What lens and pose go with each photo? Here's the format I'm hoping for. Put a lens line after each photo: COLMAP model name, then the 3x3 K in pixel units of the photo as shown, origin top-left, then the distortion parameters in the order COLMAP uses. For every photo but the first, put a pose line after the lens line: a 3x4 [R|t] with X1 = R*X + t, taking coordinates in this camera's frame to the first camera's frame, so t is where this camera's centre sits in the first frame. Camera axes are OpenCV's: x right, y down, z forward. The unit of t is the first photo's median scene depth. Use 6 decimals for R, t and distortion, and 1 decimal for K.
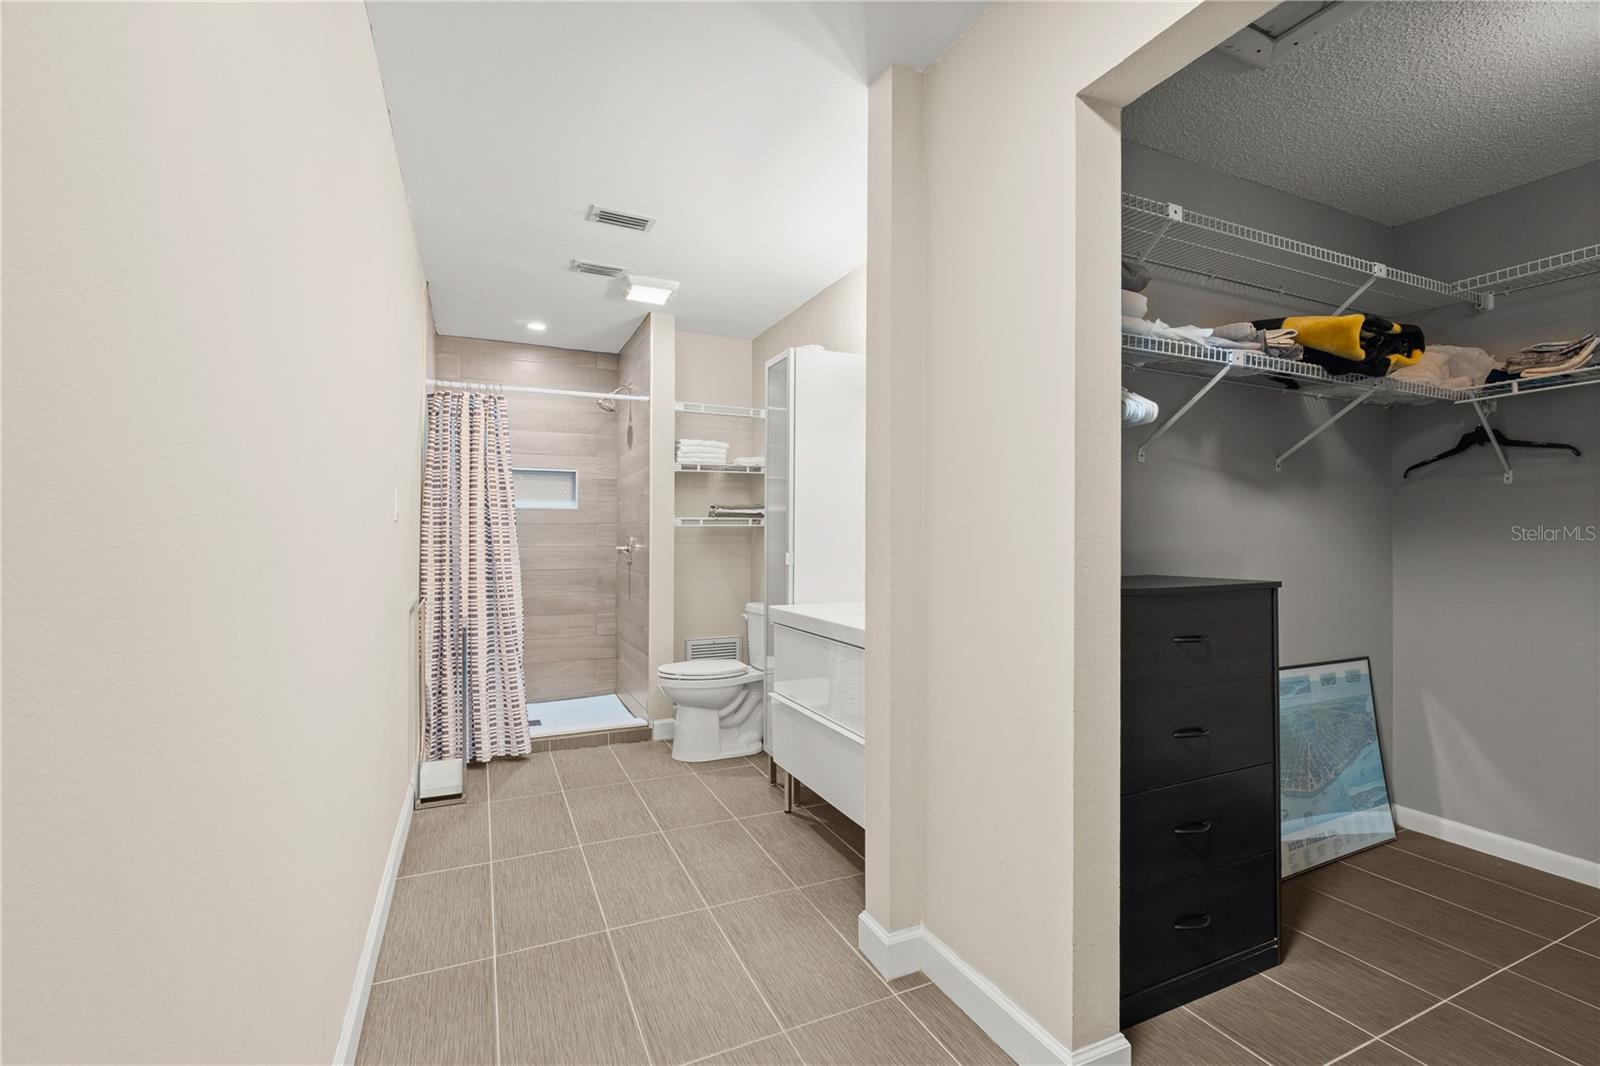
lens RADIAL K [[710.8, 0, 798.5], [0, 710.8, 534.8], [0, 0, 1]] dist [-0.004528, -0.000468]
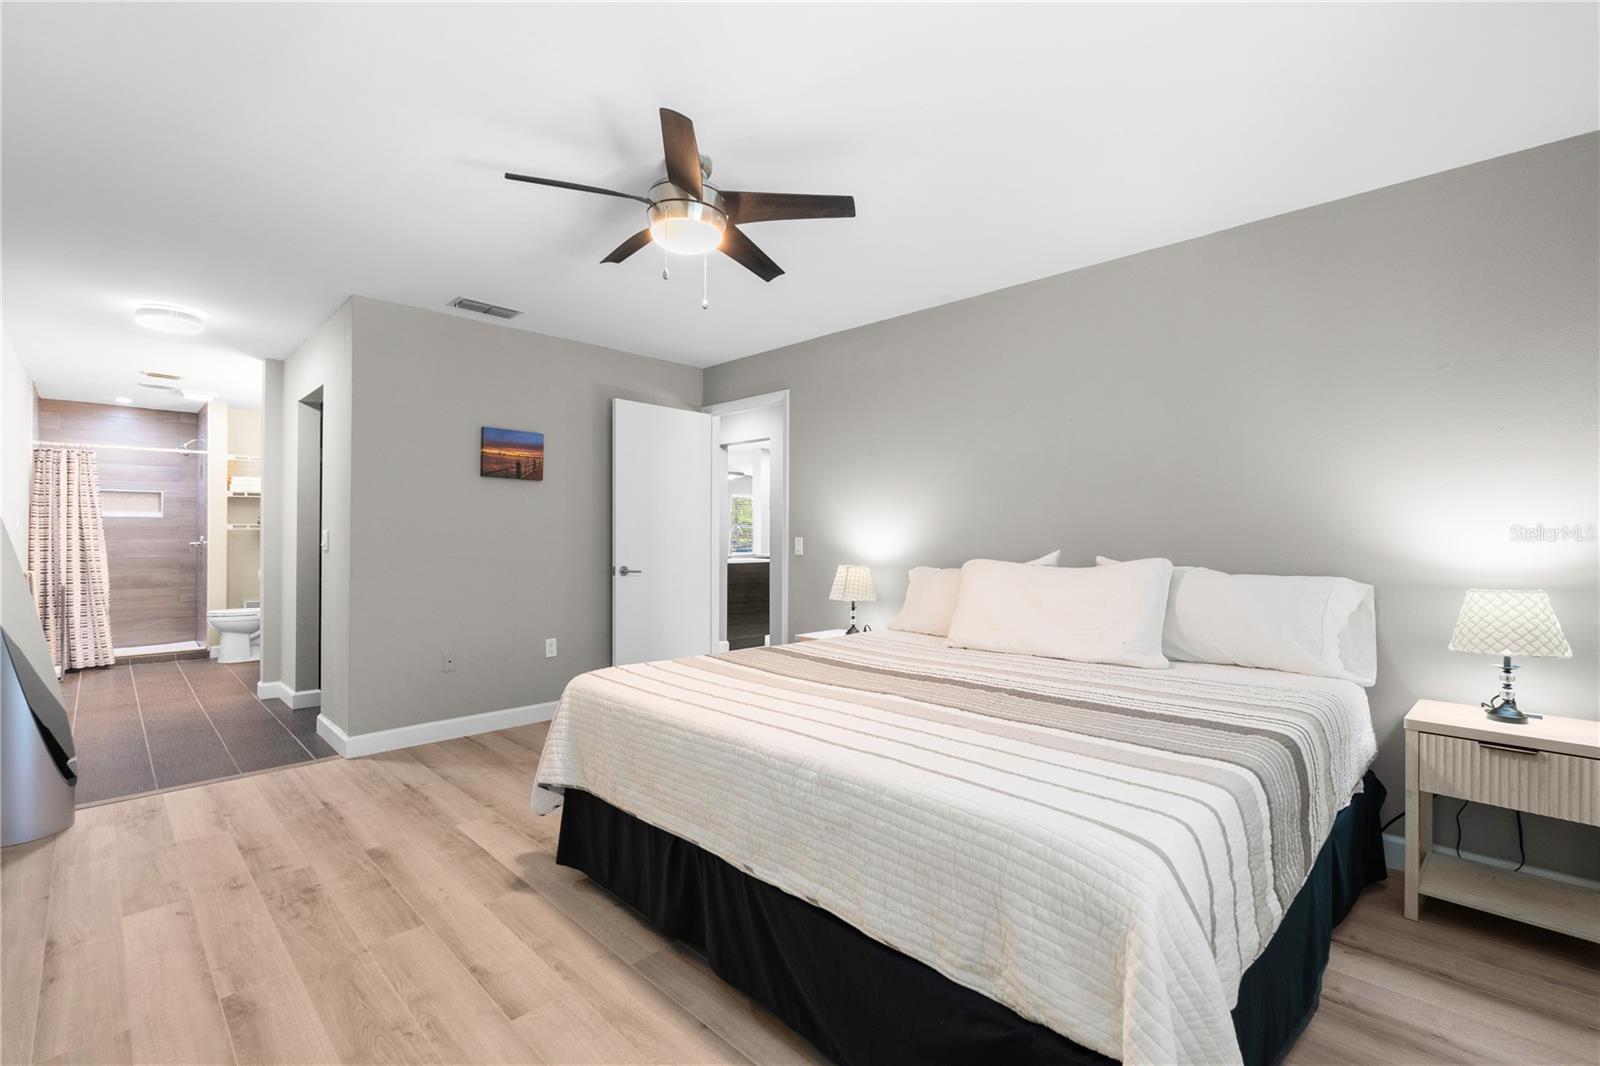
lens RADIAL K [[710.8, 0, 800.6], [0, 710.8, 538.3], [0, 0, 1]] dist [-0.004528, -0.000468]
pose [[0.936886, 0.000560, 0.349635, 0.557432], [-0.003186, 0.999971, 0.006934, -0.008544], [-0.349621, -0.007610, 0.936860, -1.131008]]
